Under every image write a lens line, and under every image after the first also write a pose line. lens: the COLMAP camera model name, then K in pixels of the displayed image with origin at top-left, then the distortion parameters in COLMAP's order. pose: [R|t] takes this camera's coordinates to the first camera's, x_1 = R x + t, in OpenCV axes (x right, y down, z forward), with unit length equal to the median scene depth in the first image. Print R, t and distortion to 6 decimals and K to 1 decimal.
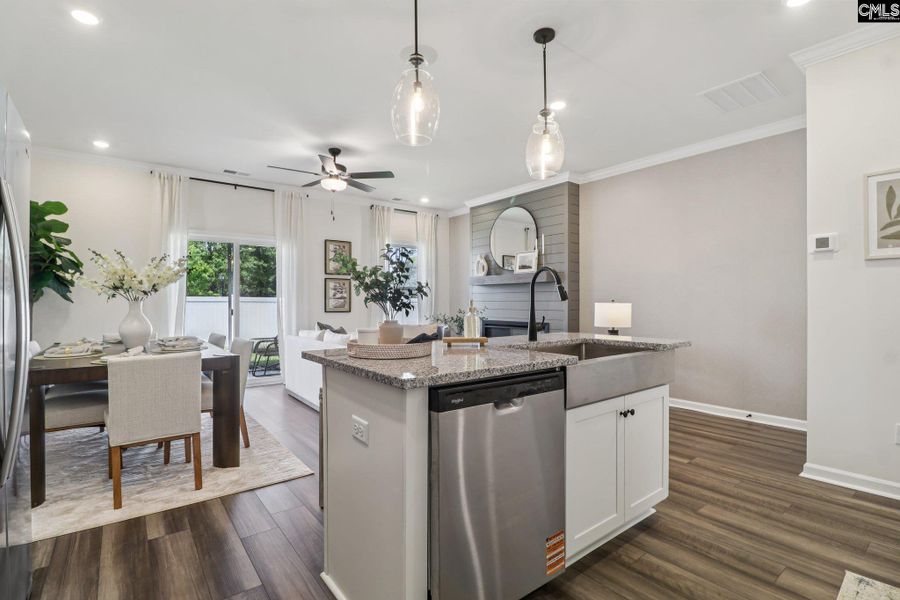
lens RADIAL K [[425.9, 0, 449.1], [0, 425.9, 301.7], [0, 0, 1]] dist [-0.013024, -0.001529]
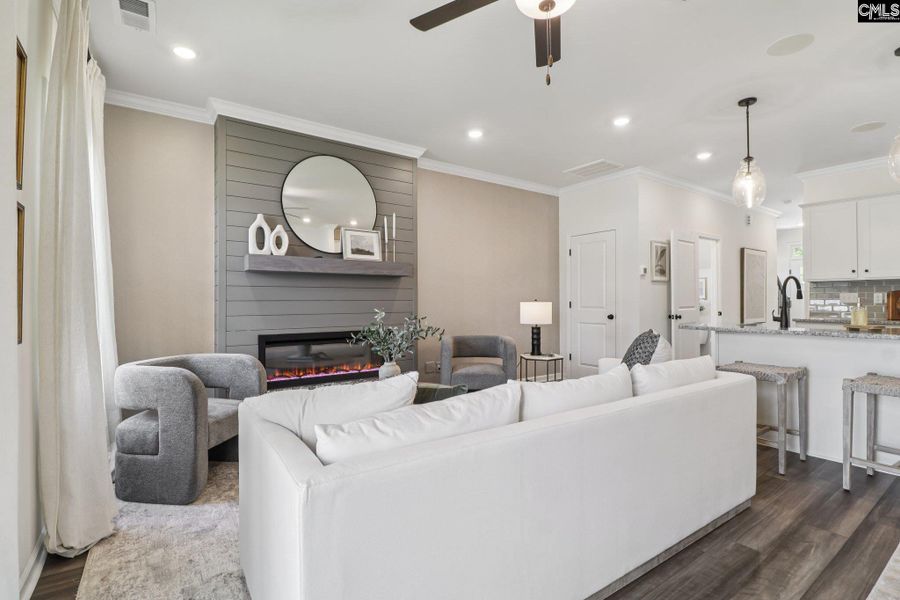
lens RADIAL K [[425.9, 0, 449.7], [0, 425.9, 300.0], [0, 0, 1]] dist [-0.013024, -0.001529]
pose [[0.042568, 0.009439, 0.999049, -0.524368], [0.005661, 0.999937, -0.009689, 0.005811], [-0.999078, 0.006069, 0.042512, 0.837604]]
